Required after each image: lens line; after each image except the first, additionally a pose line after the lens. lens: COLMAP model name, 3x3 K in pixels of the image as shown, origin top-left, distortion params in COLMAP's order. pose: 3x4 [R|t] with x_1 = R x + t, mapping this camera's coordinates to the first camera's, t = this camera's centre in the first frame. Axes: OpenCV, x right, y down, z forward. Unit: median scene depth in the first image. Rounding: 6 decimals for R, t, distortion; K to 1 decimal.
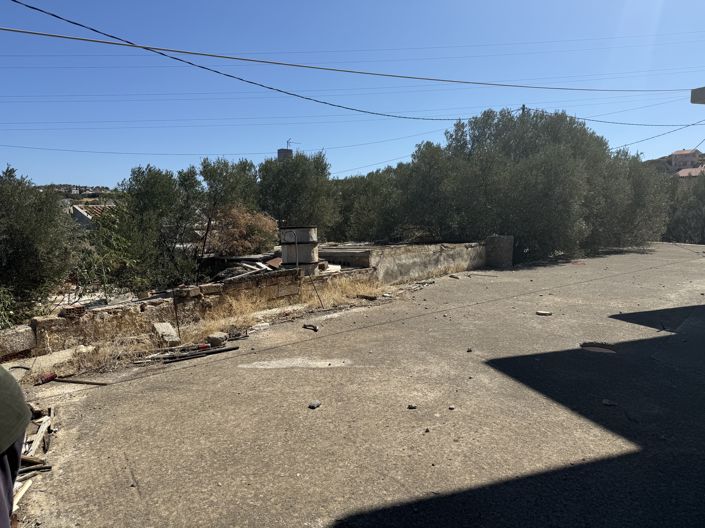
lens RADIAL K [[500.4, 0, 354.4], [0, 500.4, 266.4], [0, 0, 1]] dist [0.068469, -0.089397]
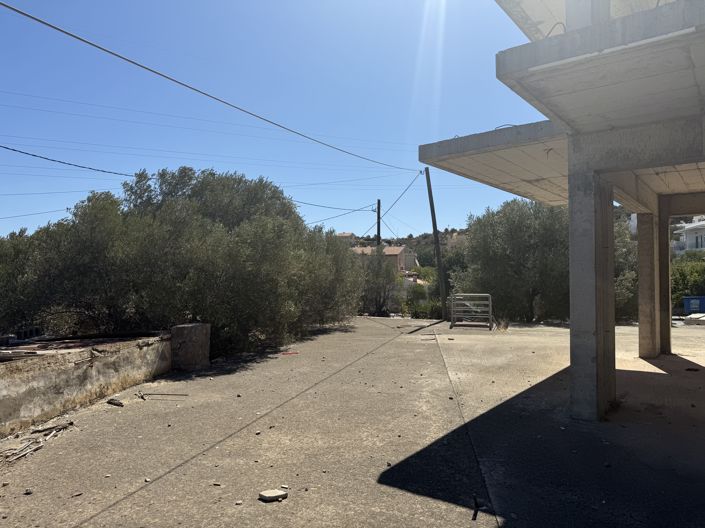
lens RADIAL K [[493.2, 0, 352.5], [0, 493.2, 264.0], [0, 0, 1]] dist [-0.003602, -0.036056]
pose [[0.832724, 0.016160, 0.553452, 0.101733], [0.064723, 0.989880, -0.126286, -0.047165], [-0.549892, 0.140982, 0.823251, 0.321685]]
